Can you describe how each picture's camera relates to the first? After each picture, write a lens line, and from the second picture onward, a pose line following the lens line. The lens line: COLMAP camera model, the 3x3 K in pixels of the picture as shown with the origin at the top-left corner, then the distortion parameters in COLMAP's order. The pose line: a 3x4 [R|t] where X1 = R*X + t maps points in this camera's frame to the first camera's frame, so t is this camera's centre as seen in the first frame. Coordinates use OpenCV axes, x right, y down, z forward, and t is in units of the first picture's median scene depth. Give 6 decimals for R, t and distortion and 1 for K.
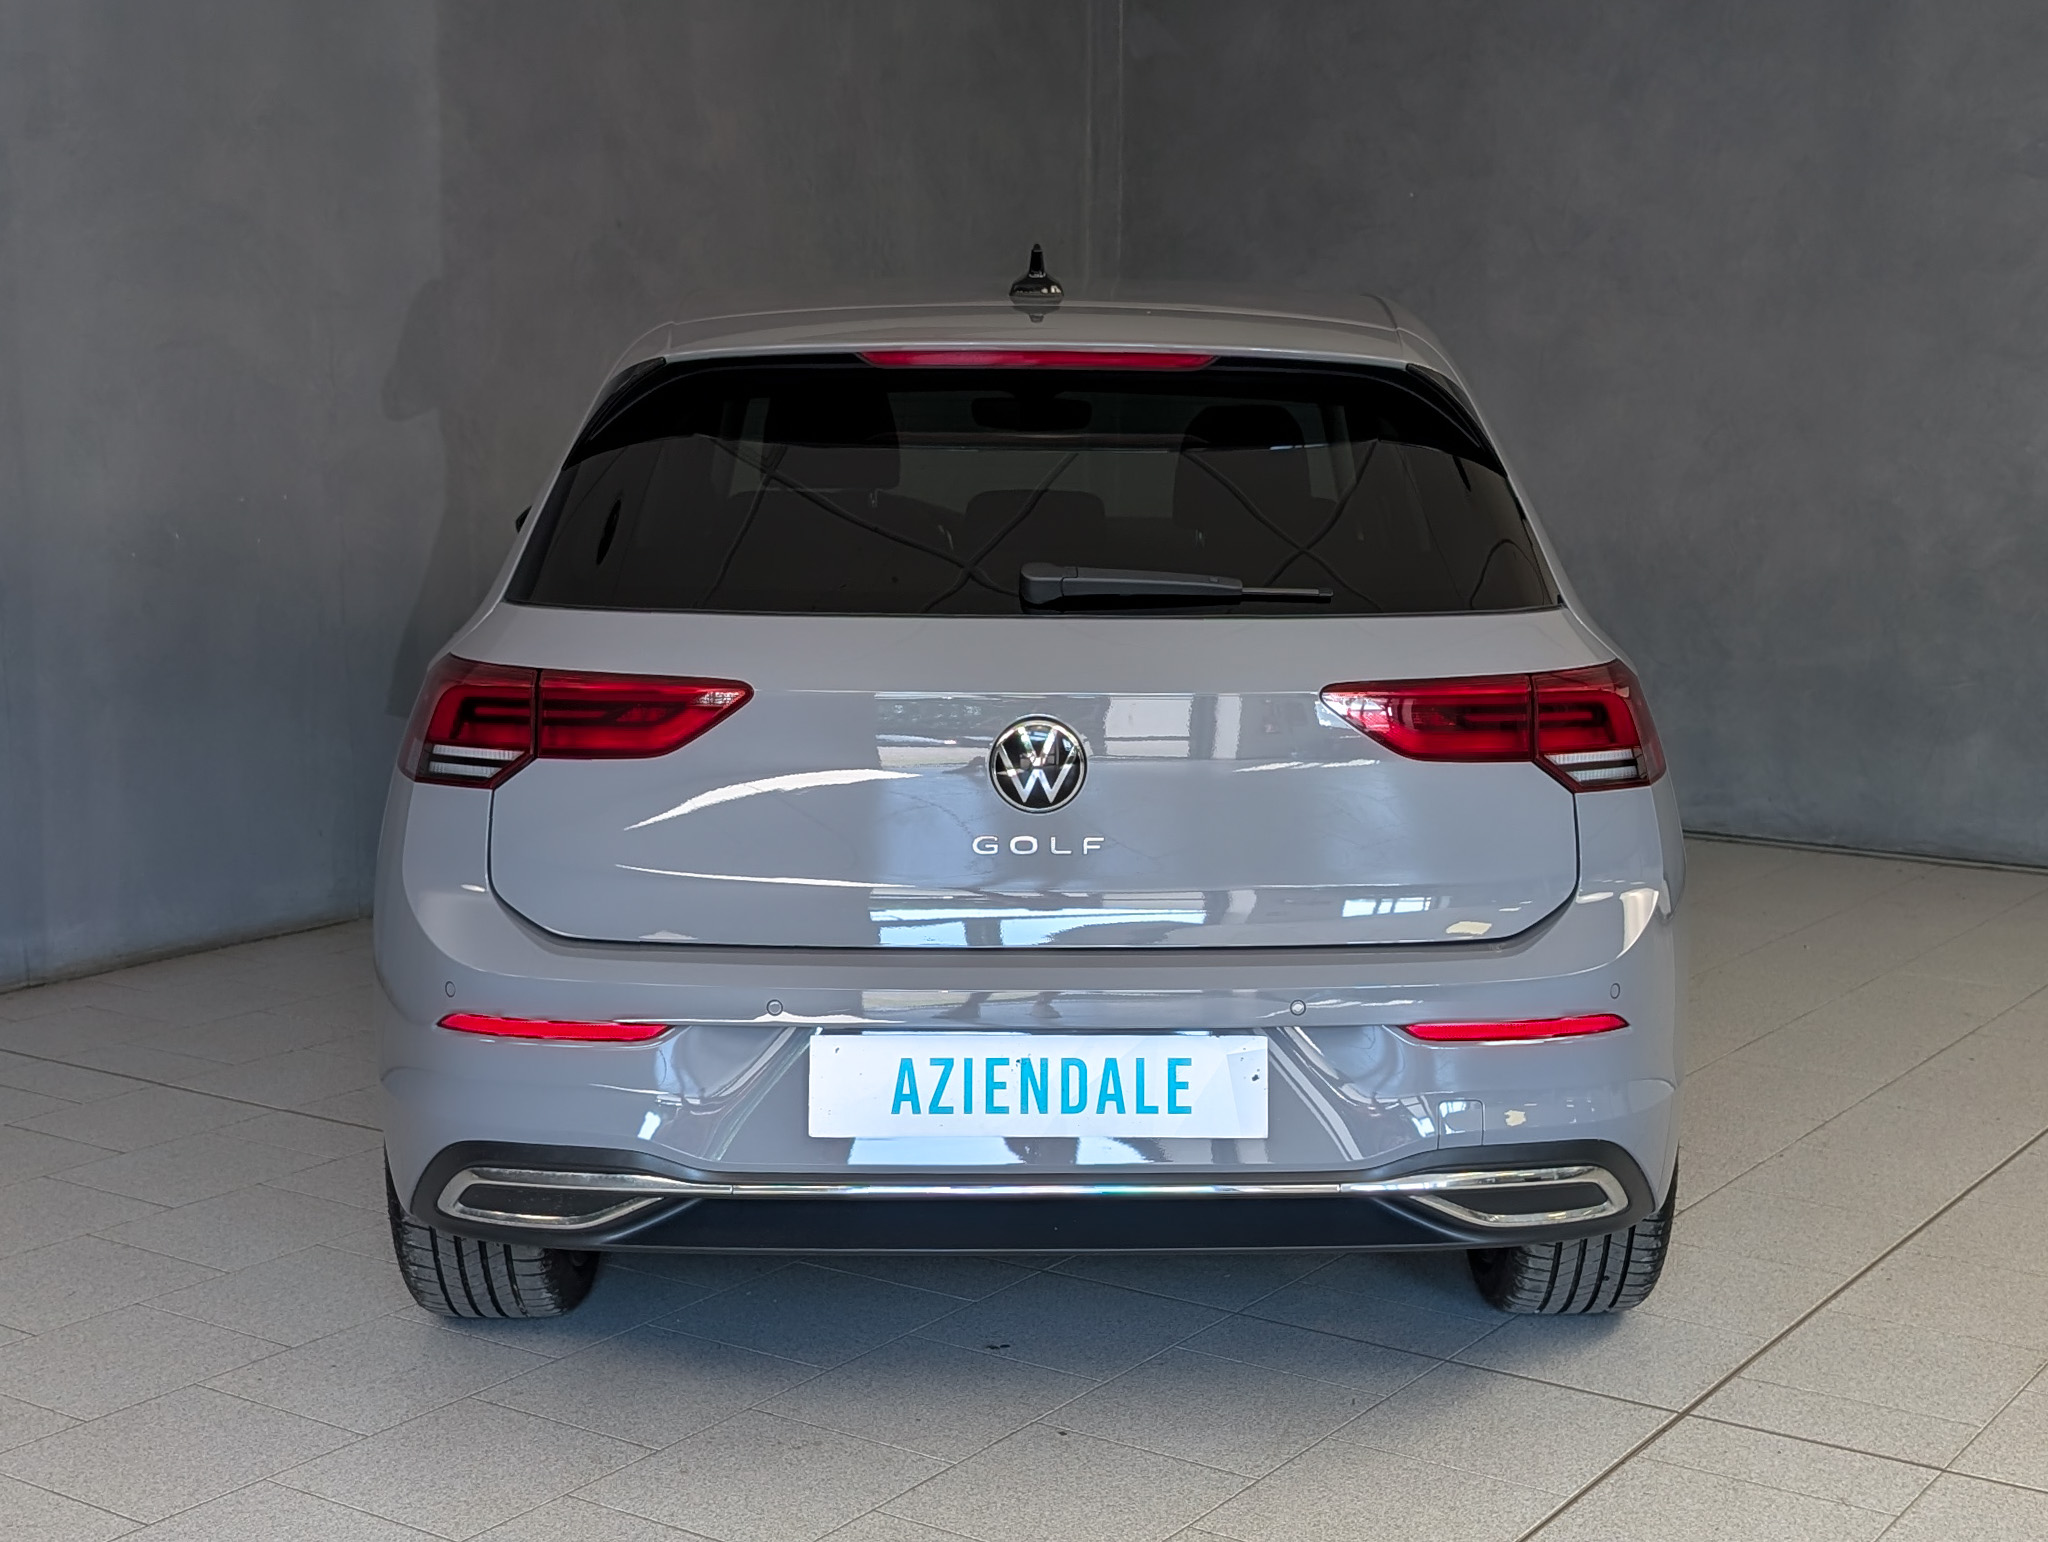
lens RADIAL K [[1677.5, 0, 1024.0], [0, 1677.5, 801.3], [0, 0, 1]] dist [0.061723, -0.000434]
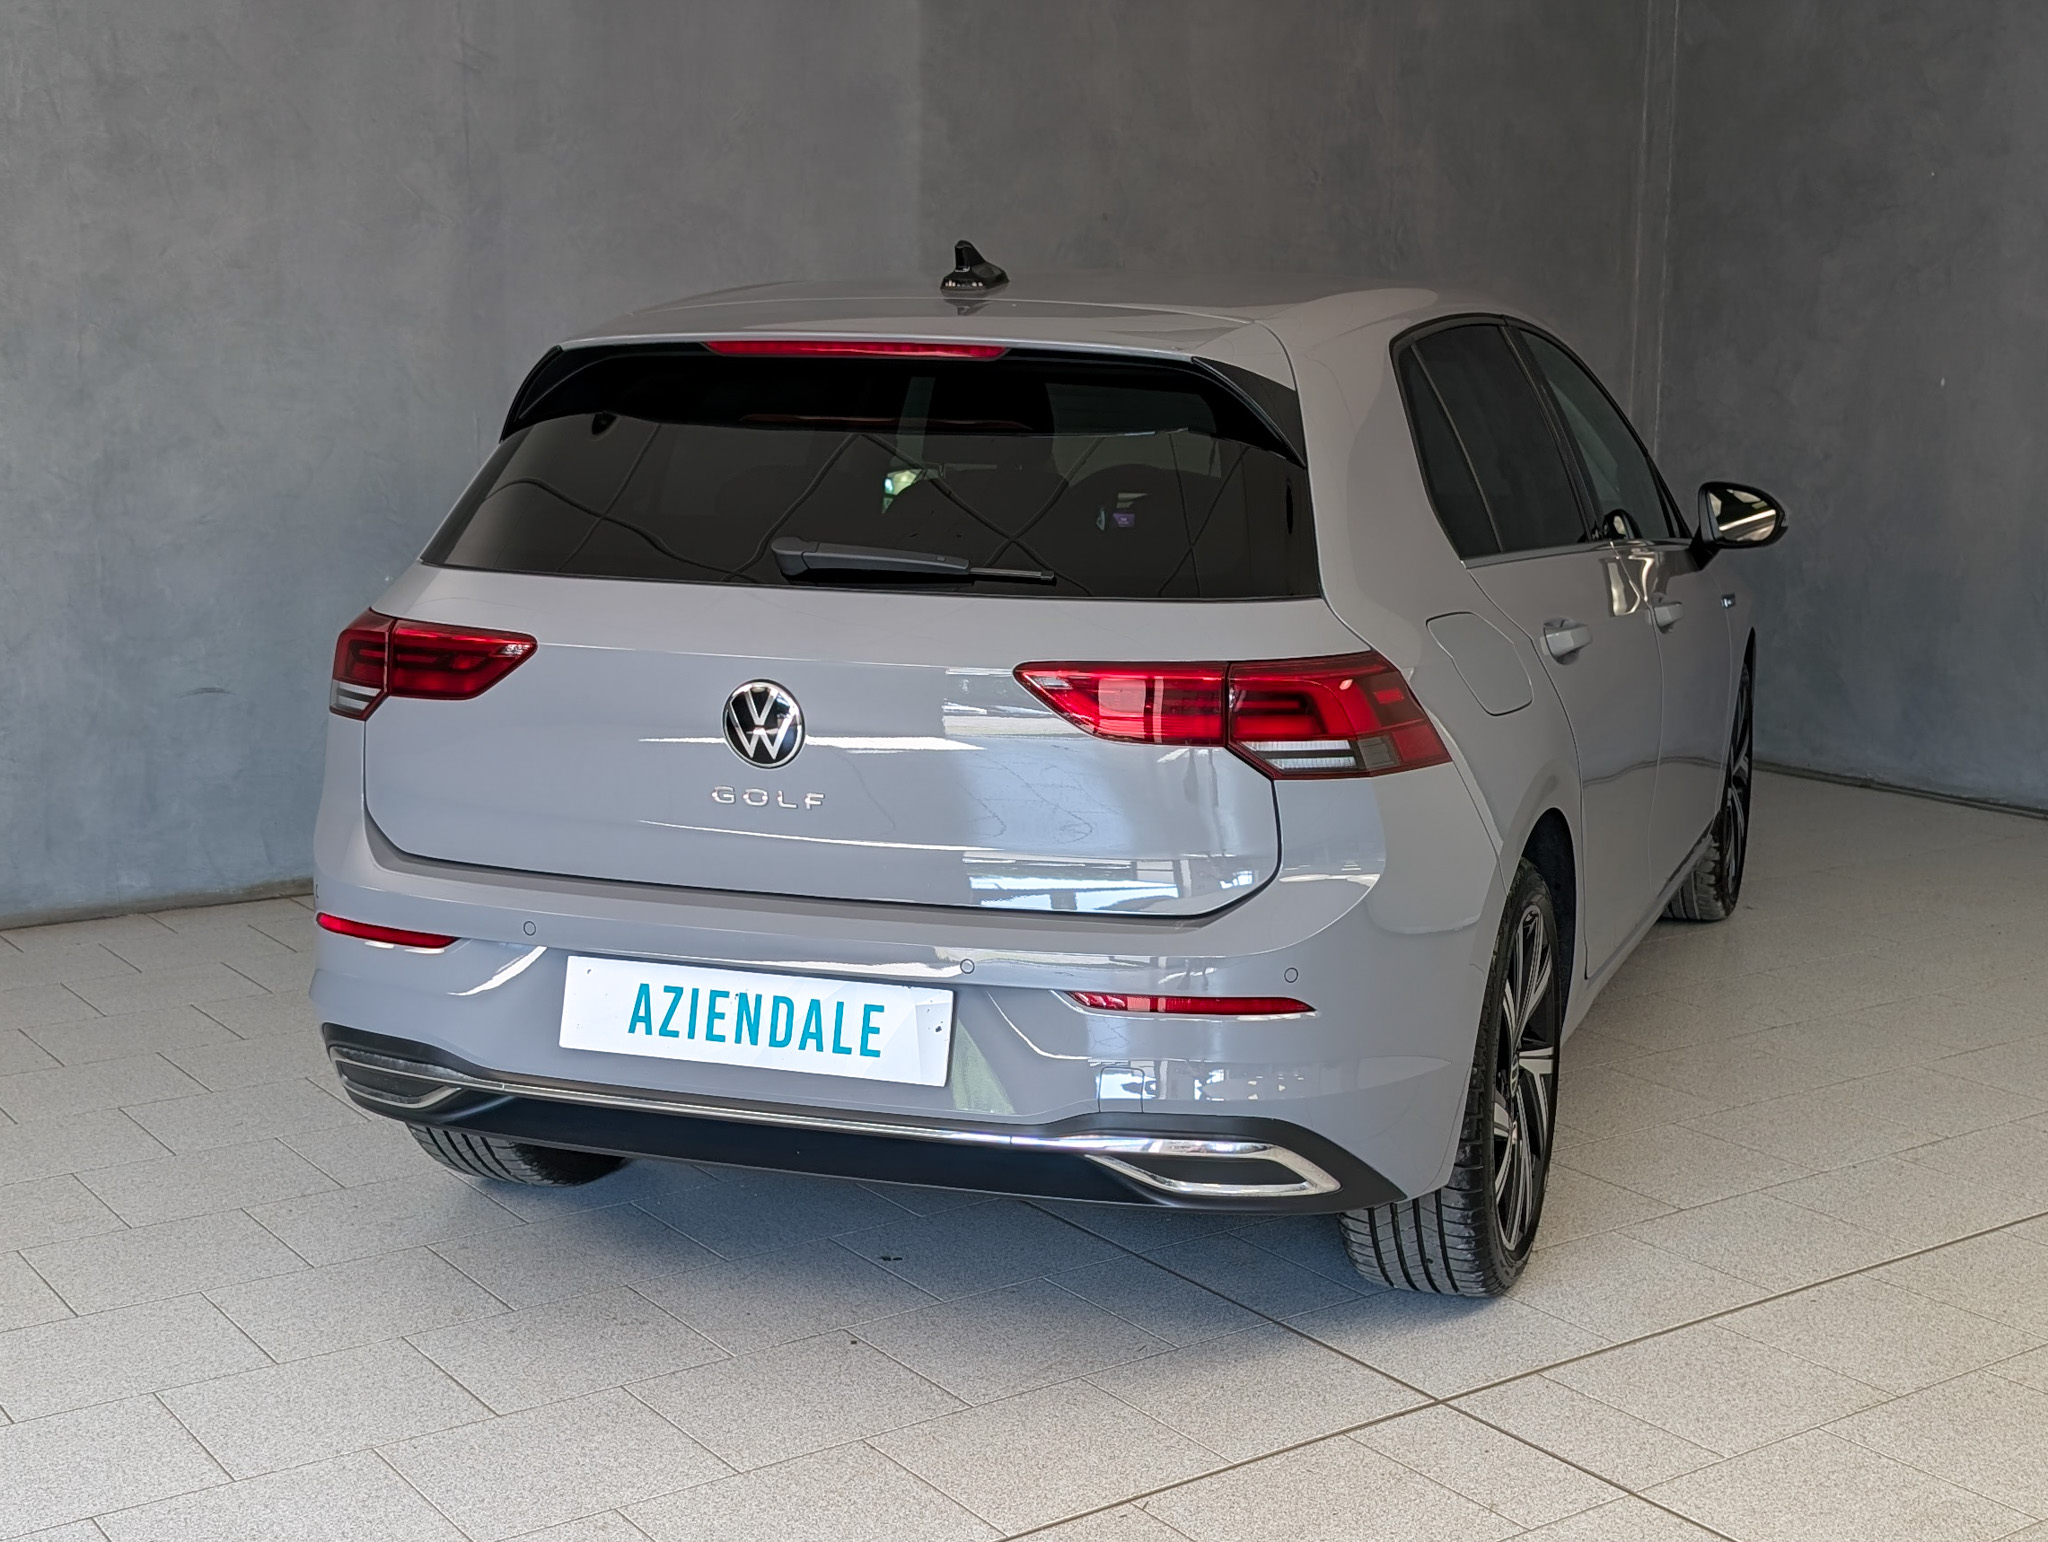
lens RADIAL K [[1649.9, 0, 1102.3], [0, 1649.9, 807.2], [0, 0, 1]] dist [0.012486, -0.029084]
pose [[0.978319, 0.063835, -0.197022, 0.428549], [-0.061507, 0.997946, 0.017921, -0.000264], [0.197762, -0.005414, 0.980235, 0.000755]]
